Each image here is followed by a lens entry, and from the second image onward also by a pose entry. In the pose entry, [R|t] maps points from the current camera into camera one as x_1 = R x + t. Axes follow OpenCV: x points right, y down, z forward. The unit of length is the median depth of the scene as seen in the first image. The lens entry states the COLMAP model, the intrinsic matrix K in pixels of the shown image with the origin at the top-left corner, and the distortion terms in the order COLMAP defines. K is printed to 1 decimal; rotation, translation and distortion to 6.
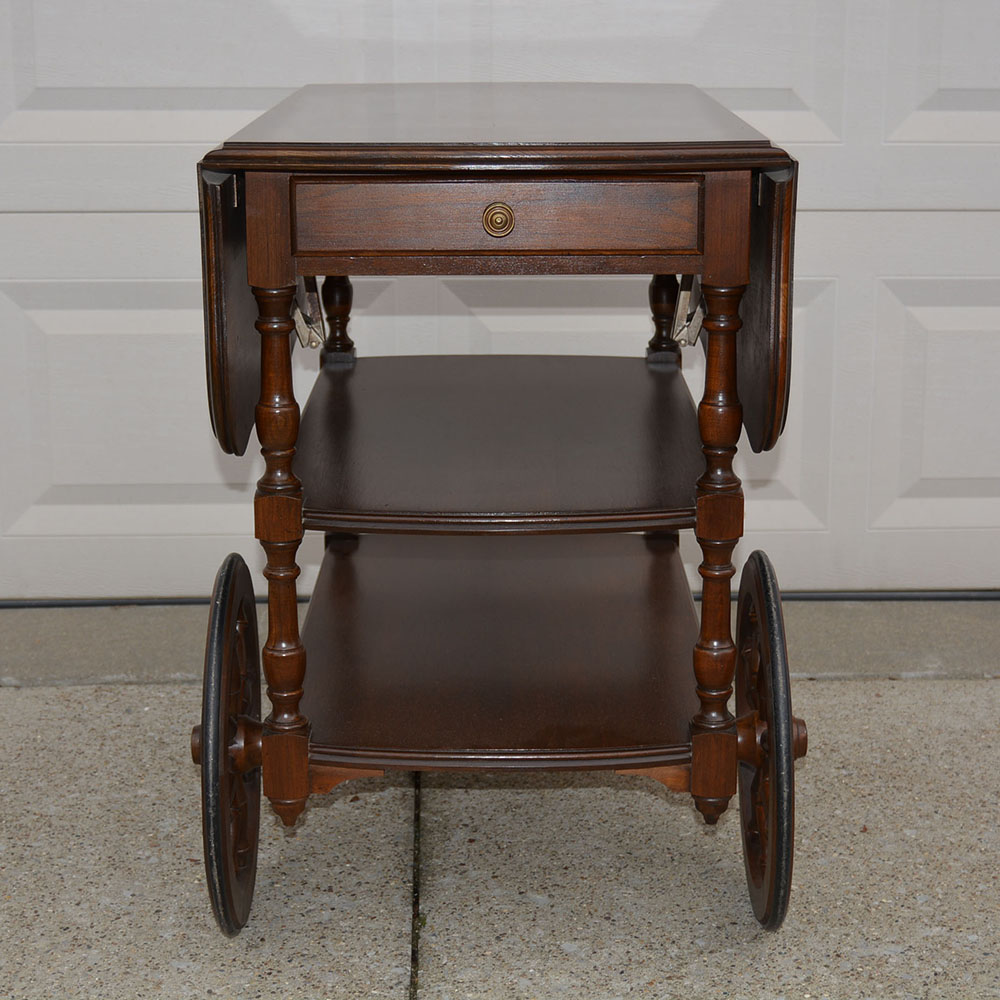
lens RADIAL K [[2053.2, 0, 500.0], [0, 2053.2, 500.0], [0, 0, 1]] dist [-0.062668, -0.089192]
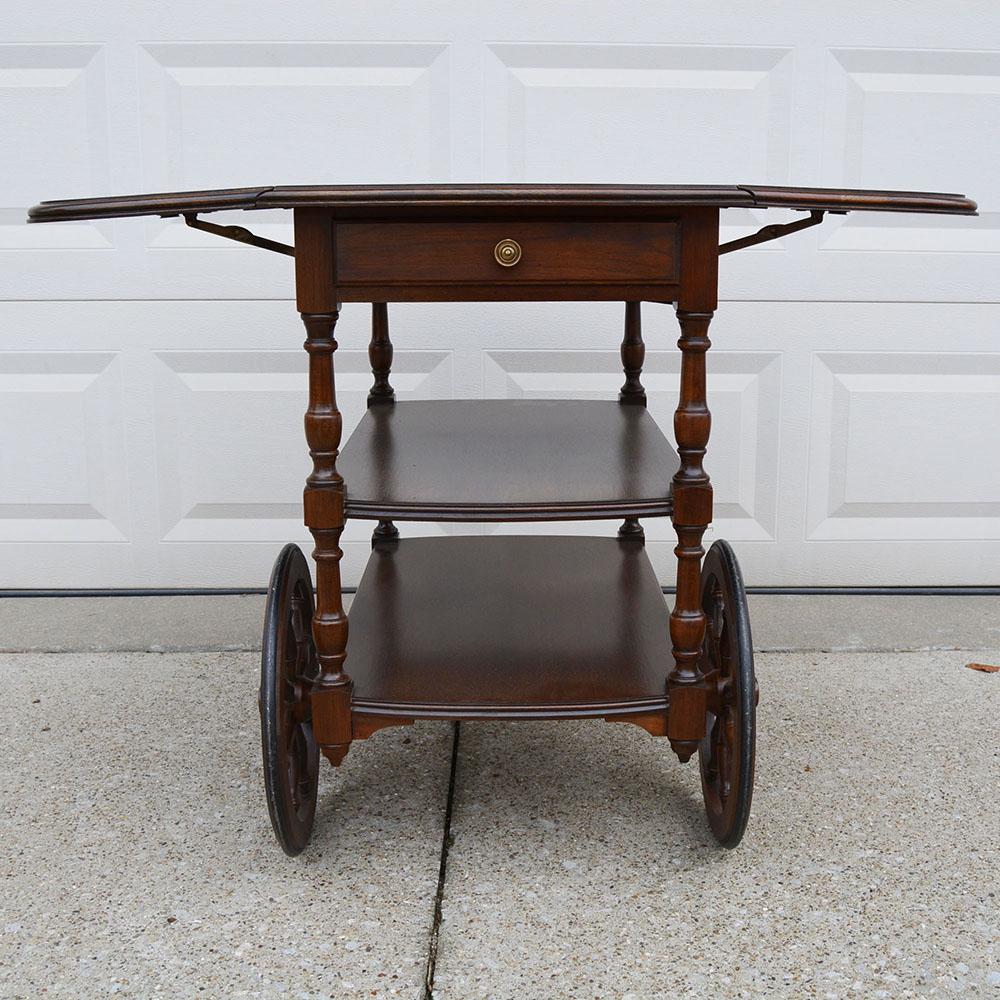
lens RADIAL K [[1322.0, 0, 524.1], [0, 1322.0, 497.2], [0, 0, 1]] dist [-0.092479, 0.023689]
pose [[0.999742, 0.004537, -0.022270, 0.022651], [-0.005336, 0.999340, -0.035923, 0.026457], [0.022092, 0.036032, 0.999106, 0.201881]]
